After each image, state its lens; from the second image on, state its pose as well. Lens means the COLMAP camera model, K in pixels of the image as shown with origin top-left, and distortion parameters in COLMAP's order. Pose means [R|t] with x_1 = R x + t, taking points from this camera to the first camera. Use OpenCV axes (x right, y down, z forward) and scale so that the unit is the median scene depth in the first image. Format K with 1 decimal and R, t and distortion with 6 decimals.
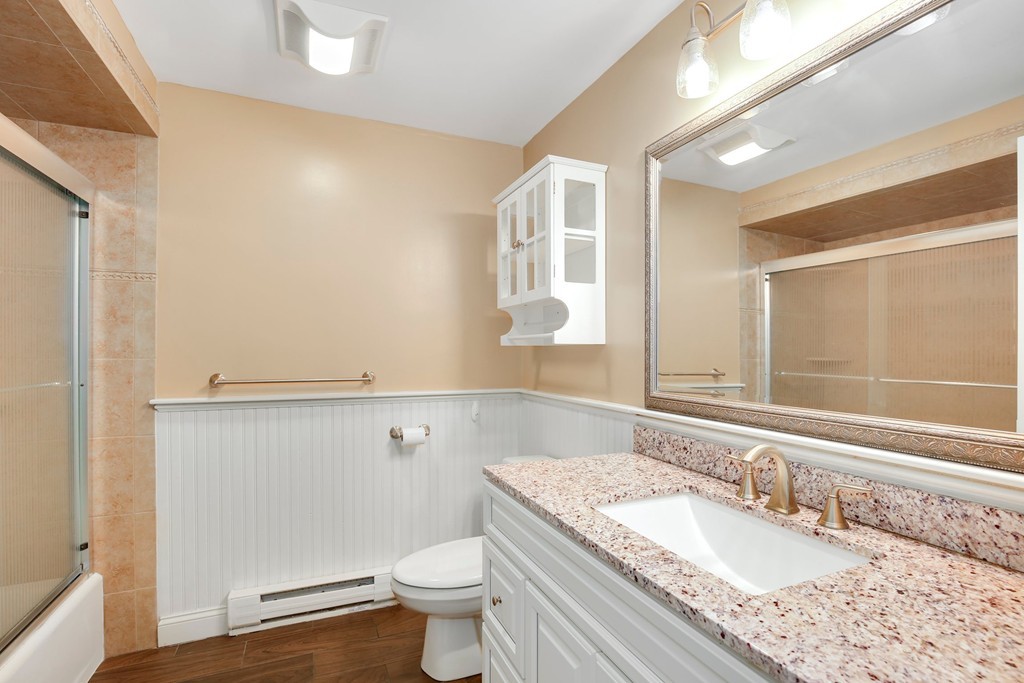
lens RADIAL K [[480.0, 0, 511.3], [0, 480.0, 346.9], [0, 0, 1]] dist [-0.024781, 0.003225]
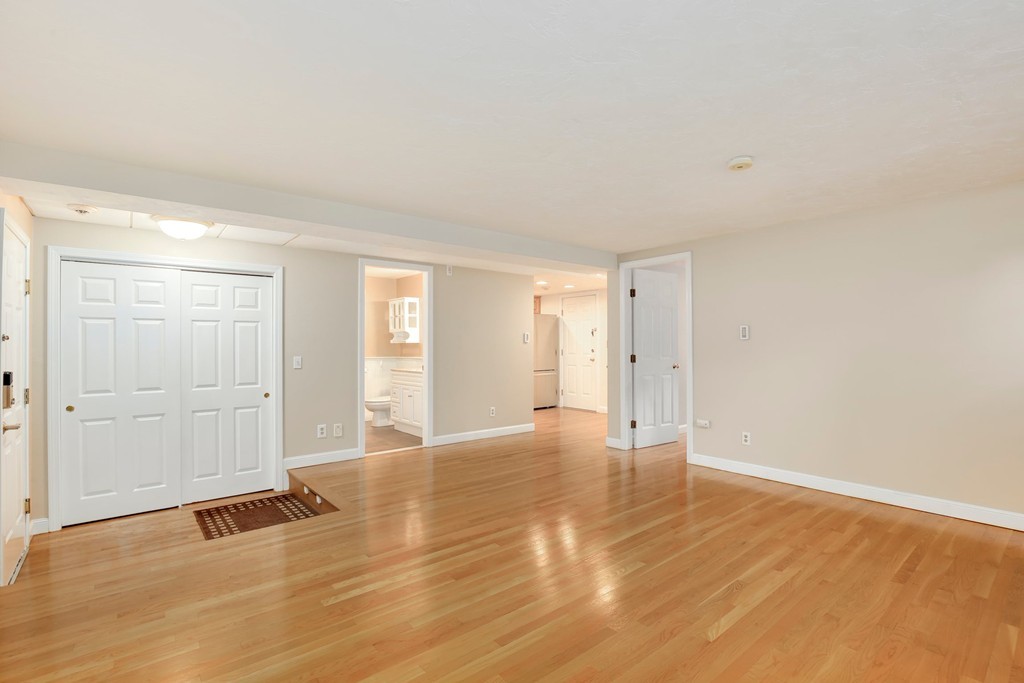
lens RADIAL K [[480.0, 0, 518.8], [0, 480.0, 342.9], [0, 0, 1]] dist [-0.024781, 0.003225]
pose [[0.958021, -0.002048, 0.286691, -0.140228], [-0.000636, 0.999957, 0.009268, -0.041269], [-0.286698, -0.009061, 0.957978, -2.843579]]
